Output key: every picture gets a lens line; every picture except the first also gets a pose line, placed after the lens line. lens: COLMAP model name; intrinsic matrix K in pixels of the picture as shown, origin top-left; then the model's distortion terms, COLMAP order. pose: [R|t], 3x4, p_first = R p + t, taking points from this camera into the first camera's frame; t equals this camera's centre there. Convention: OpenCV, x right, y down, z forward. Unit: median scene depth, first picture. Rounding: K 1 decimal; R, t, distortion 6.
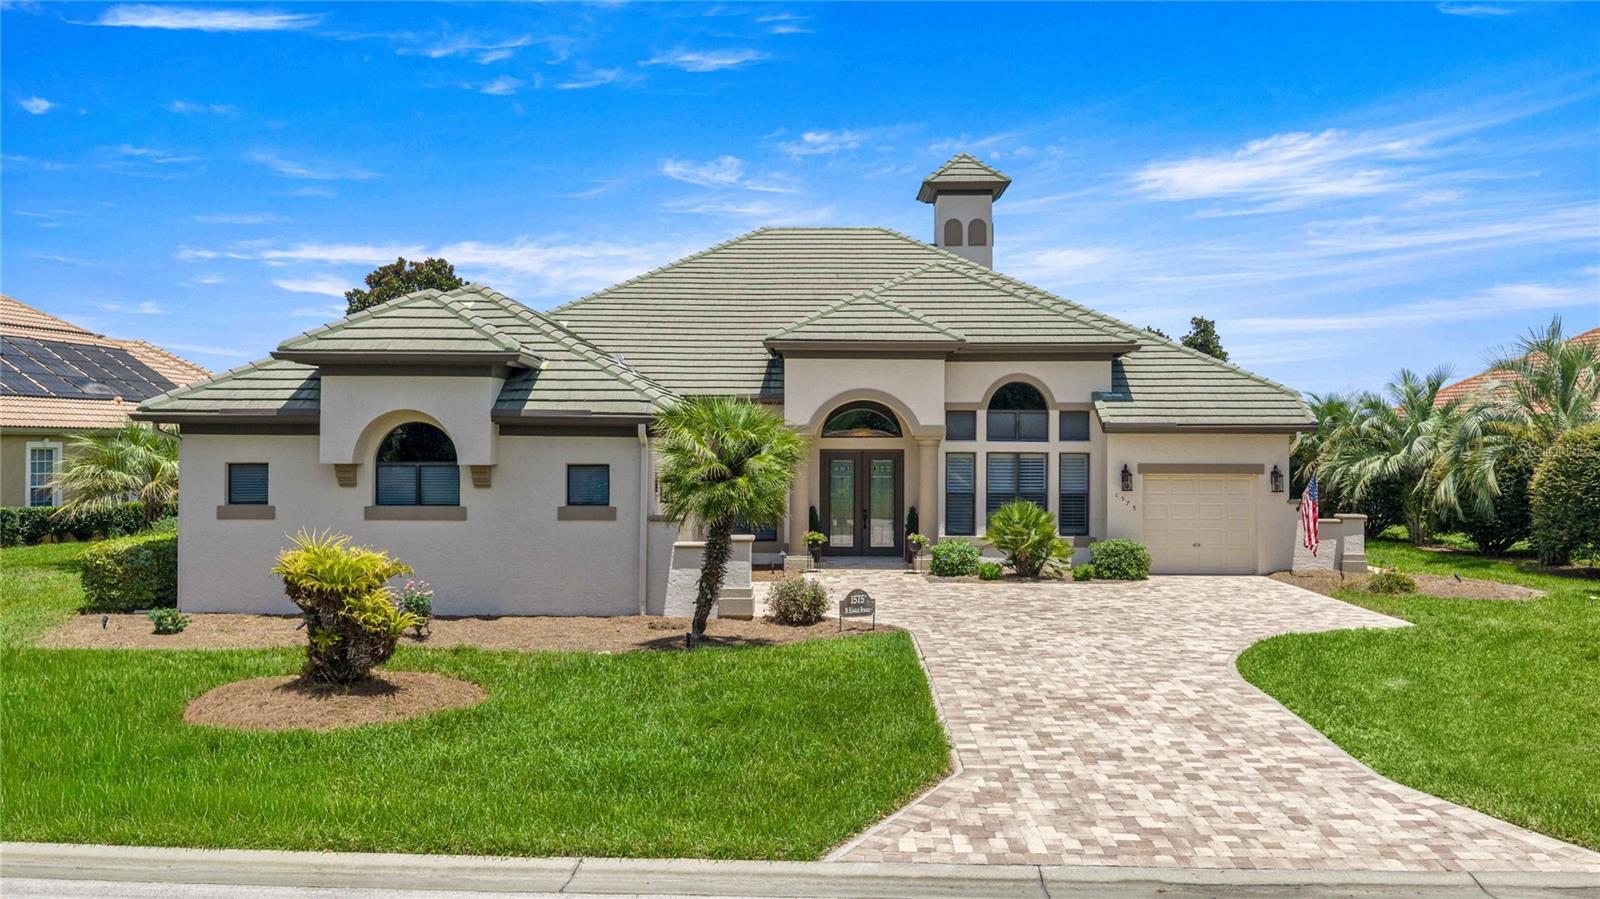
lens RADIAL K [[1329.0, 0, 800.0], [0, 1329.0, 449.5], [0, 0, 1]] dist [0.011579, -0.018158]
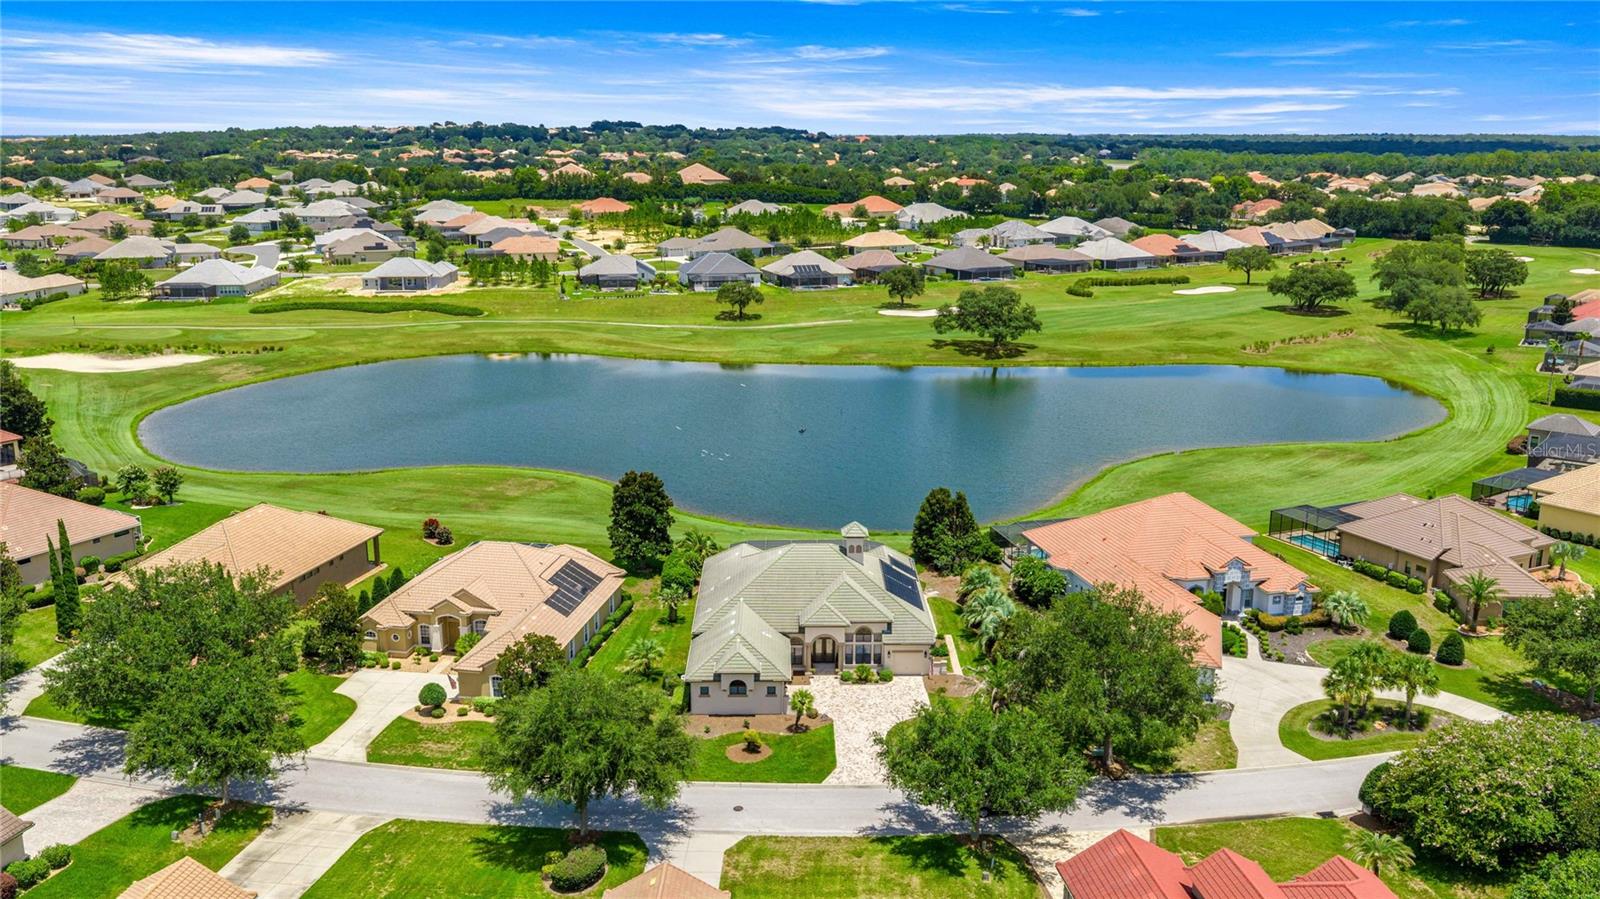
lens RADIAL K [[1329.0, 0, 800.0], [0, 1329.0, 449.5], [0, 0, 1]] dist [0.011579, -0.018158]
pose [[0.999388, -0.007287, 0.034224, -0.158020], [-0.001018, 0.971603, 0.236616, -1.515776], [-0.034977, -0.236506, 0.971000, -2.730217]]
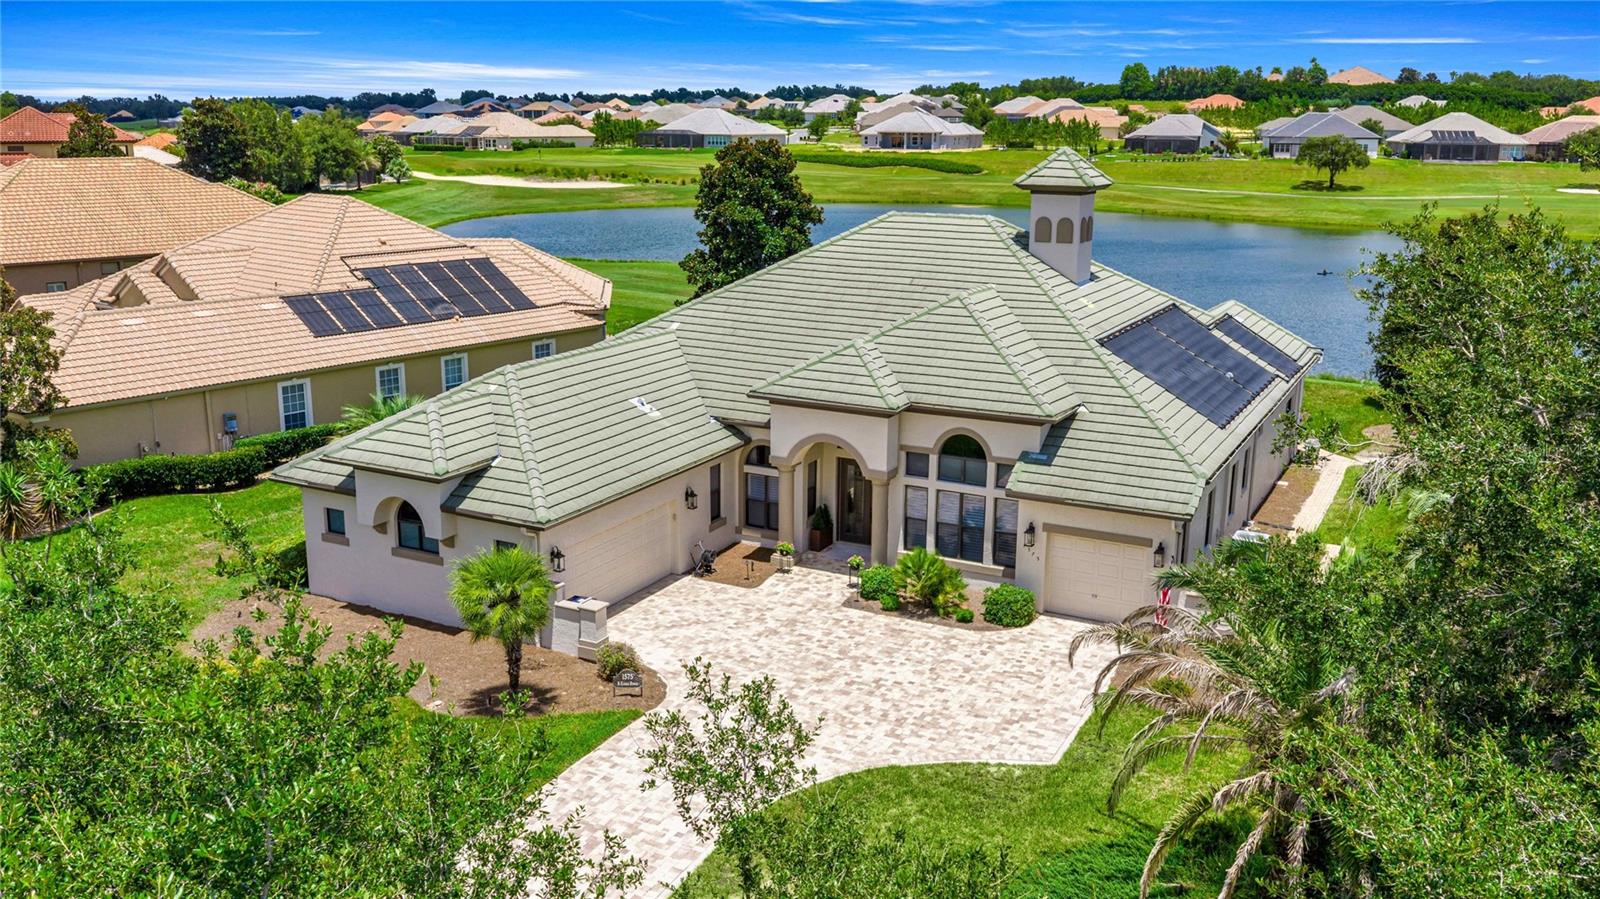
lens RADIAL K [[1343.6, 0, 804.9], [0, 1343.6, 445.5], [0, 0, 1]] dist [0.008179, -0.007532]
pose [[0.896035, 0.112541, -0.429484, 0.551473], [-0.006692, 0.970654, 0.240385, -0.326651], [0.443934, -0.212519, 0.870493, -0.088468]]
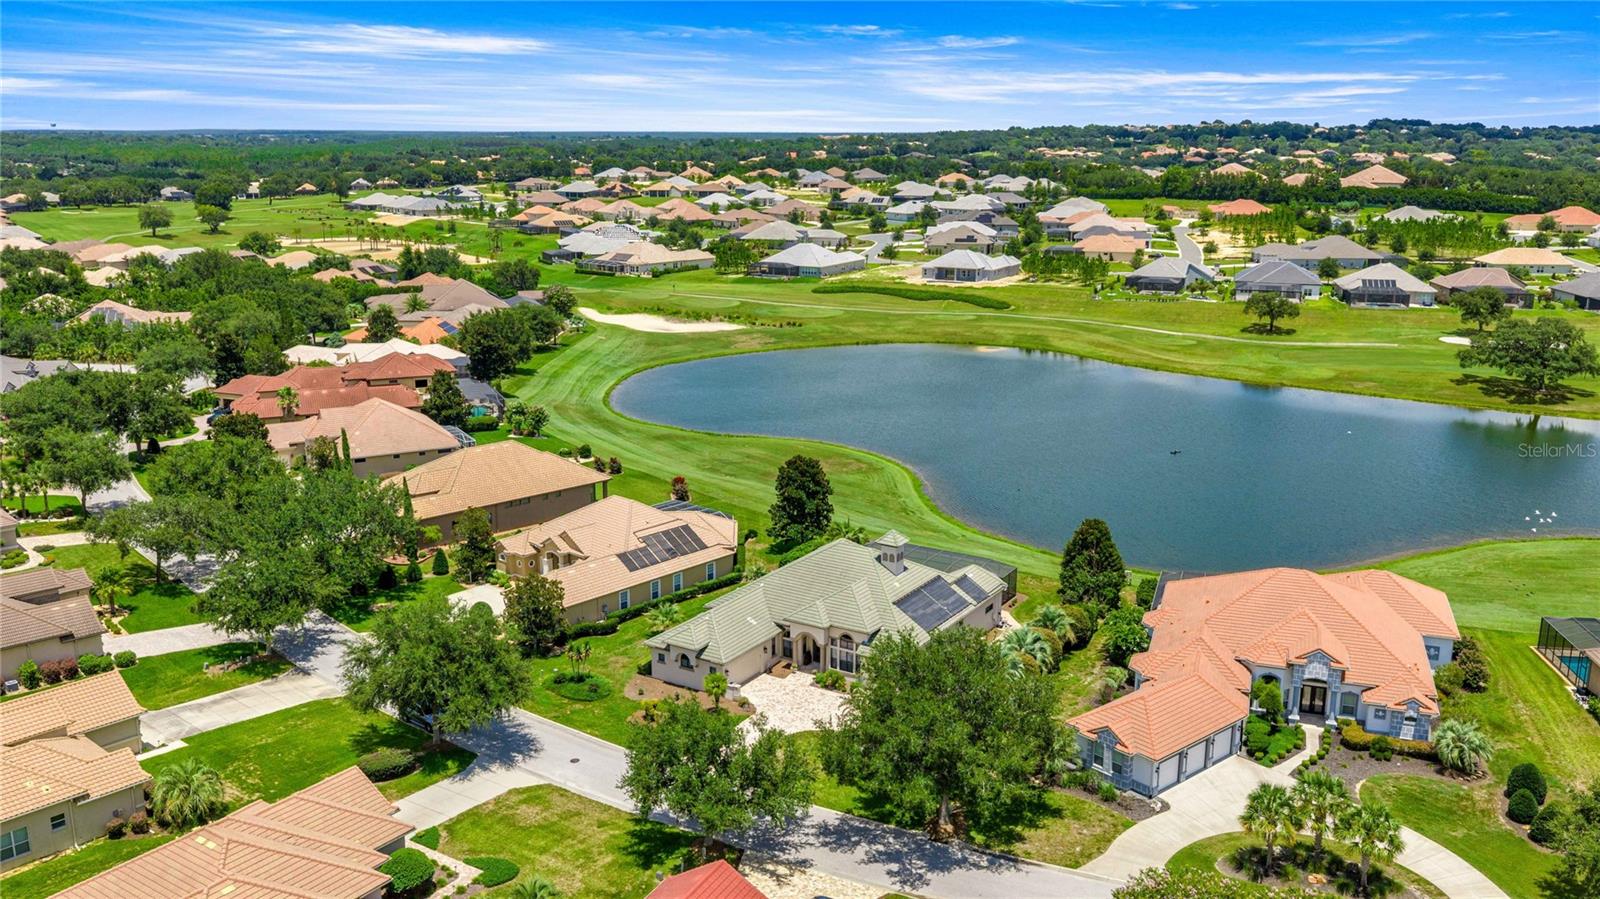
lens RADIAL K [[1329.0, 0, 800.0], [0, 1329.0, 449.5], [0, 0, 1]] dist [0.011579, -0.018158]
pose [[0.856859, 0.121629, -0.500997, 1.942070], [0.000969, 0.971391, 0.237485, -1.510147], [0.515549, -0.203976, 0.832228, -2.205710]]
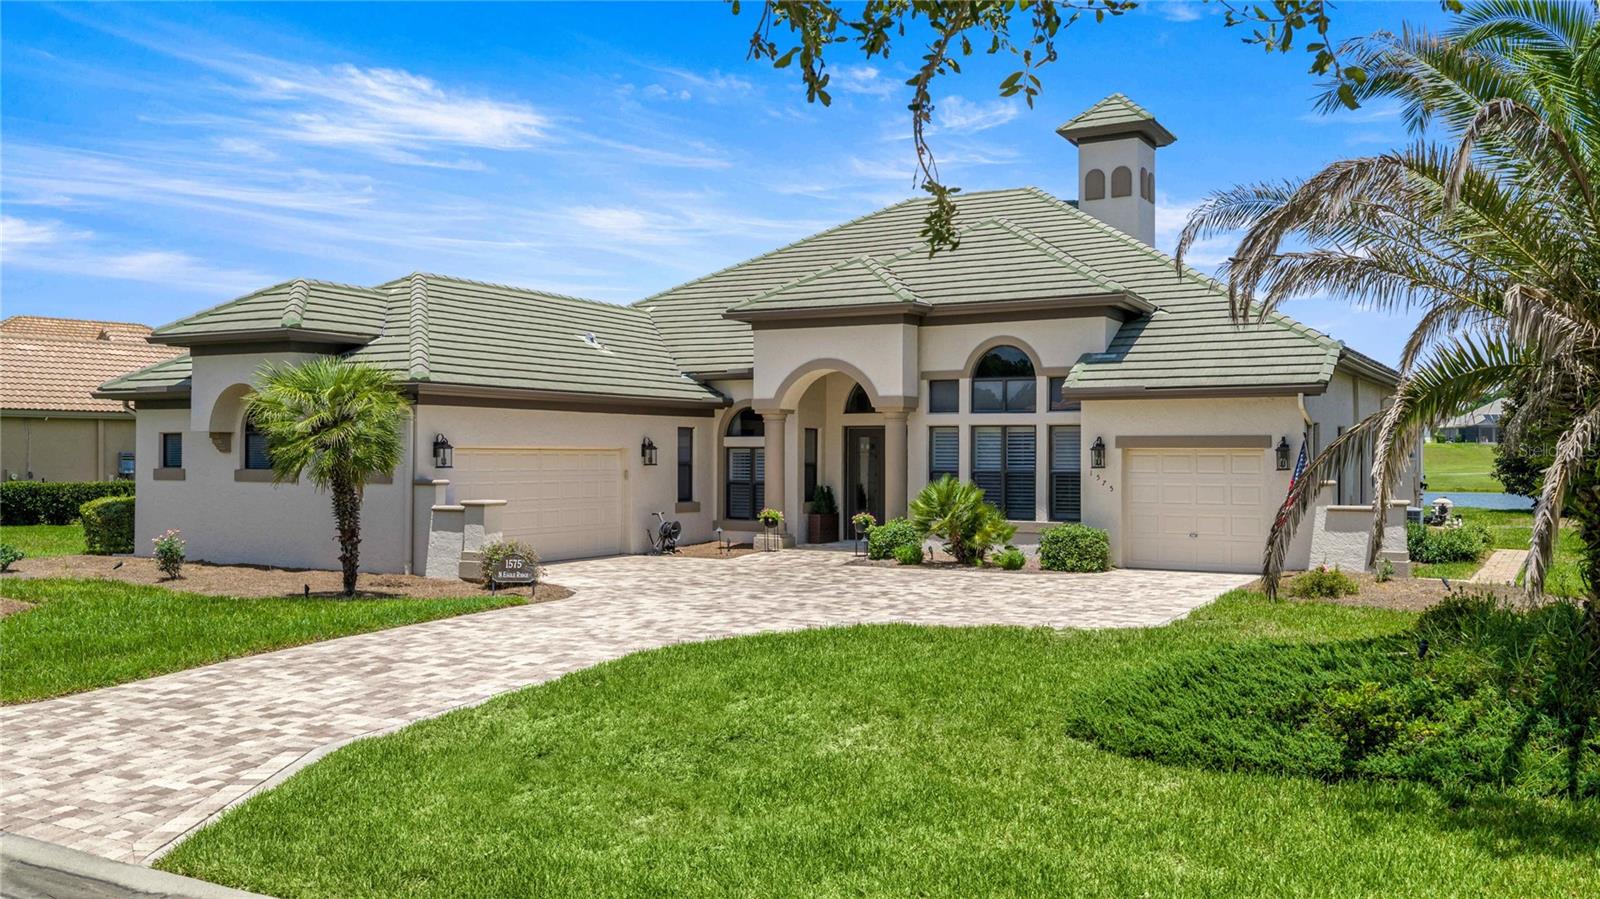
lens RADIAL K [[1329.0, 0, 800.0], [0, 1329.0, 449.5], [0, 0, 1]] dist [0.011579, -0.018158]
pose [[0.876676, -0.002593, -0.481074, 0.475090], [0.000600, 0.999991, -0.004296, 0.022192], [0.481080, 0.003478, 0.876670, 0.163212]]
